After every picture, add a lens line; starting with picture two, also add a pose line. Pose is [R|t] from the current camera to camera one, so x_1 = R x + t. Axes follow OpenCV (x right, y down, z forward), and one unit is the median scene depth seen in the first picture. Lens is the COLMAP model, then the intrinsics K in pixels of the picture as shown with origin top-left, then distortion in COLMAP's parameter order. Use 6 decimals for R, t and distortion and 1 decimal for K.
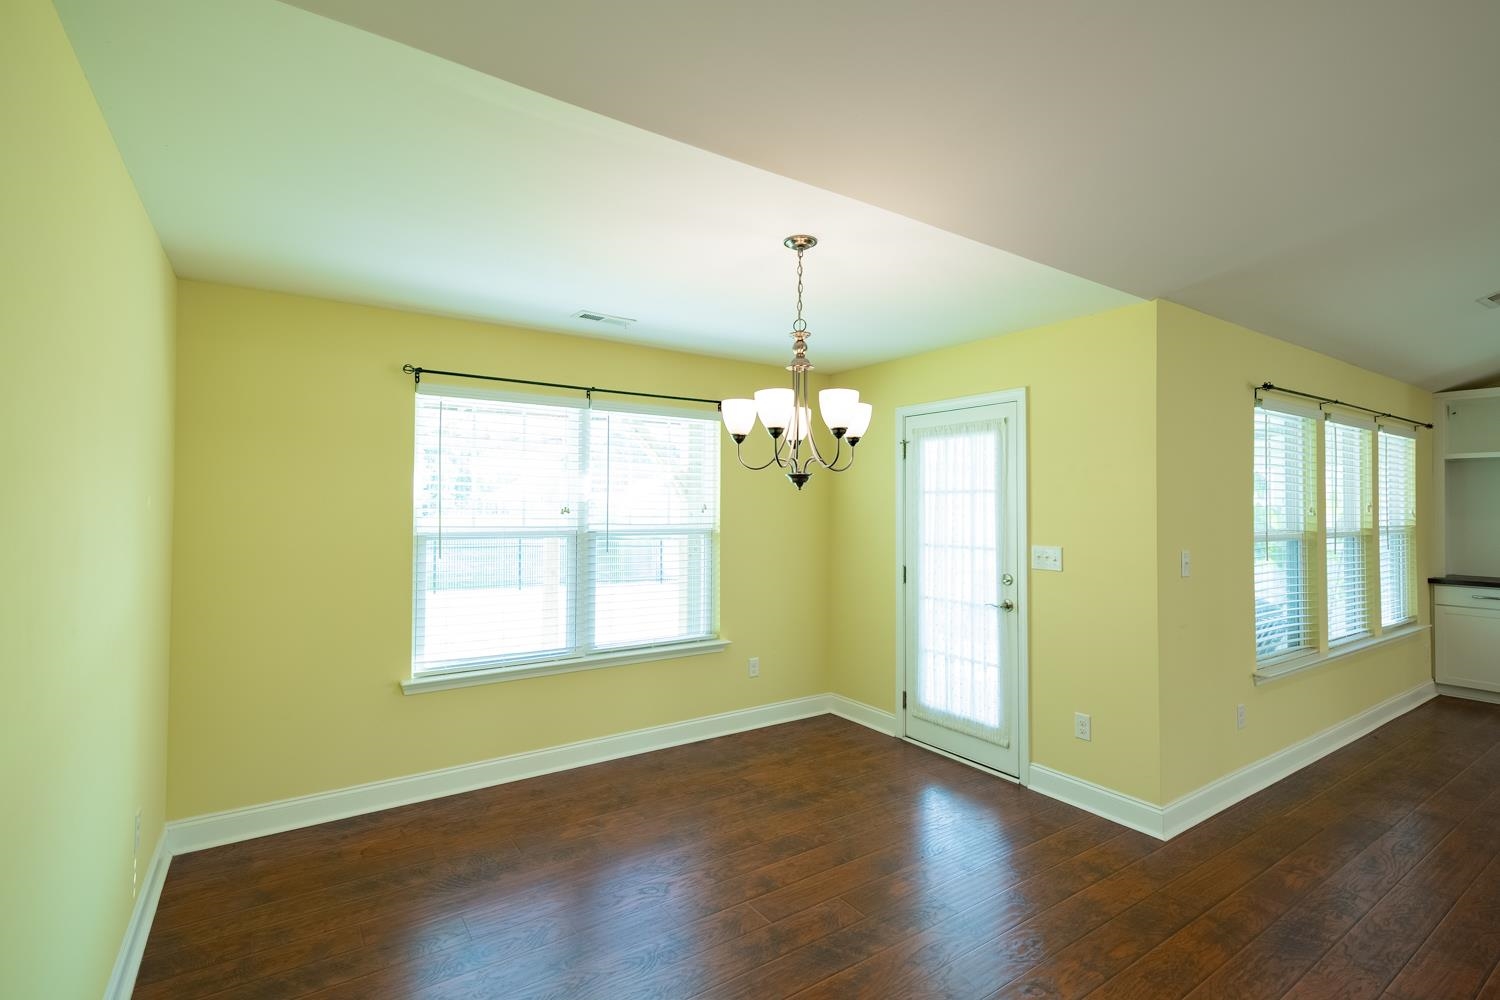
lens RADIAL K [[690.7, 0, 747.2], [0, 690.7, 497.8], [0, 0, 1]] dist [0.009797, -0.001301]
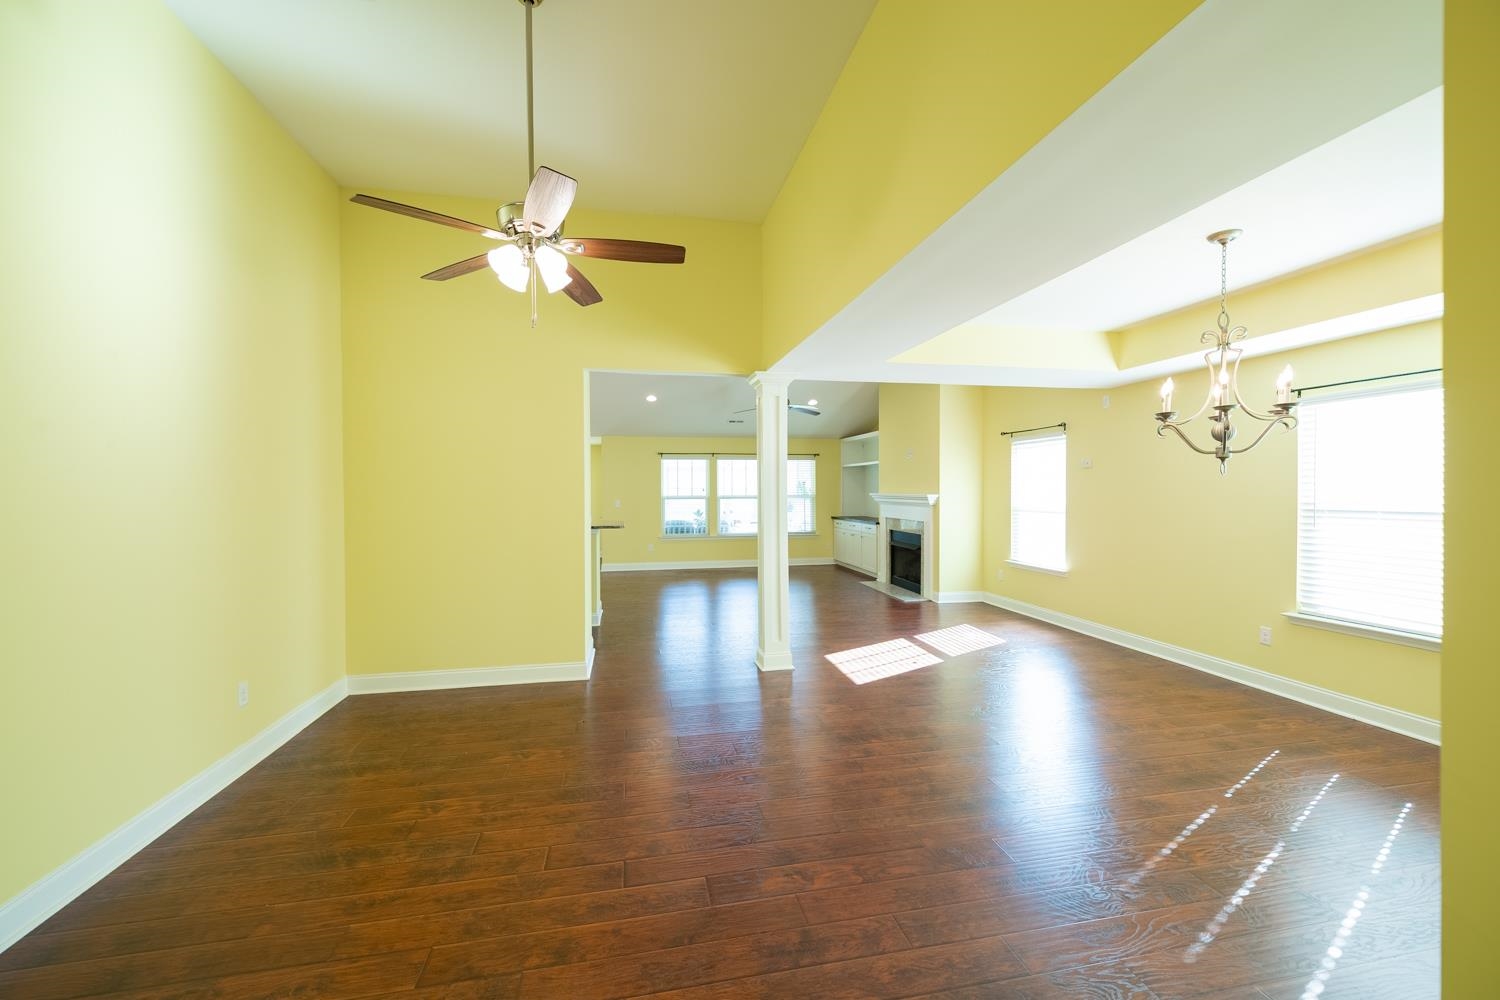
lens RADIAL K [[589.0, 0, 744.0], [0, 589.0, 503.0], [0, 0, 1]] dist [0.002705, -0.001339]
pose [[0.919676, 0.001029, -0.392678, 1.990467], [0.014587, 0.999217, 0.036780, -0.016048], [0.392408, -0.039554, 0.918940, -1.328958]]
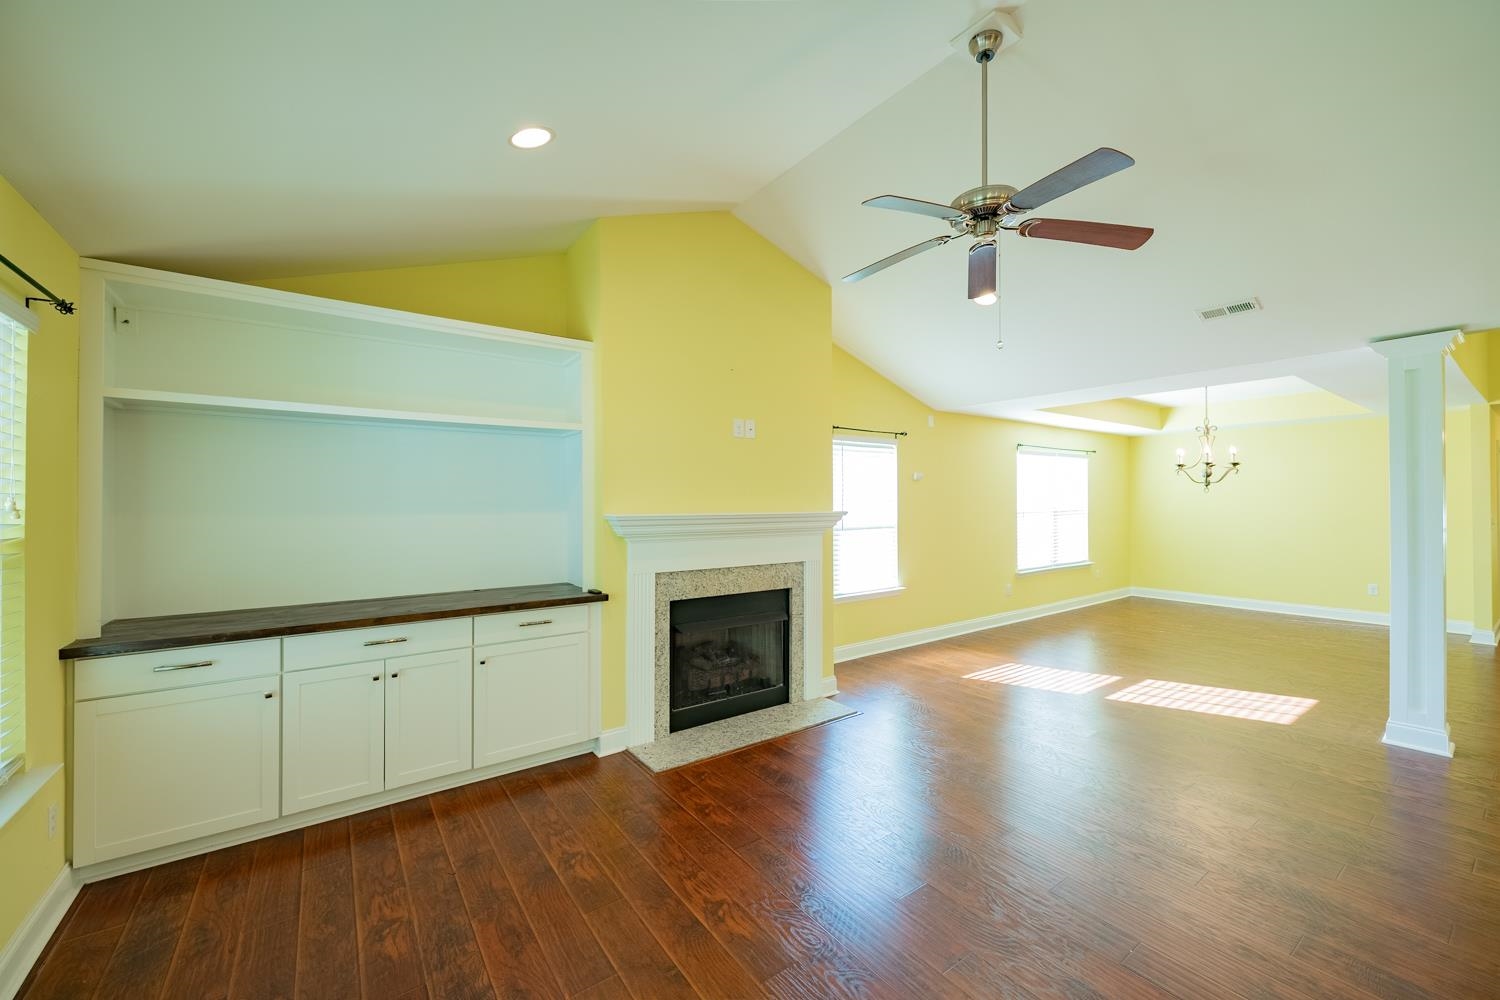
lens RADIAL K [[589.0, 0, 750.1], [0, 589.0, 497.0], [0, 0, 1]] dist [0.002705, -0.001339]
pose [[-0.030848, 0.008845, 0.999485, 0.764195], [-0.009112, 0.999917, -0.009130, 0.018824], [-0.999483, -0.009389, -0.030765, 0.742840]]
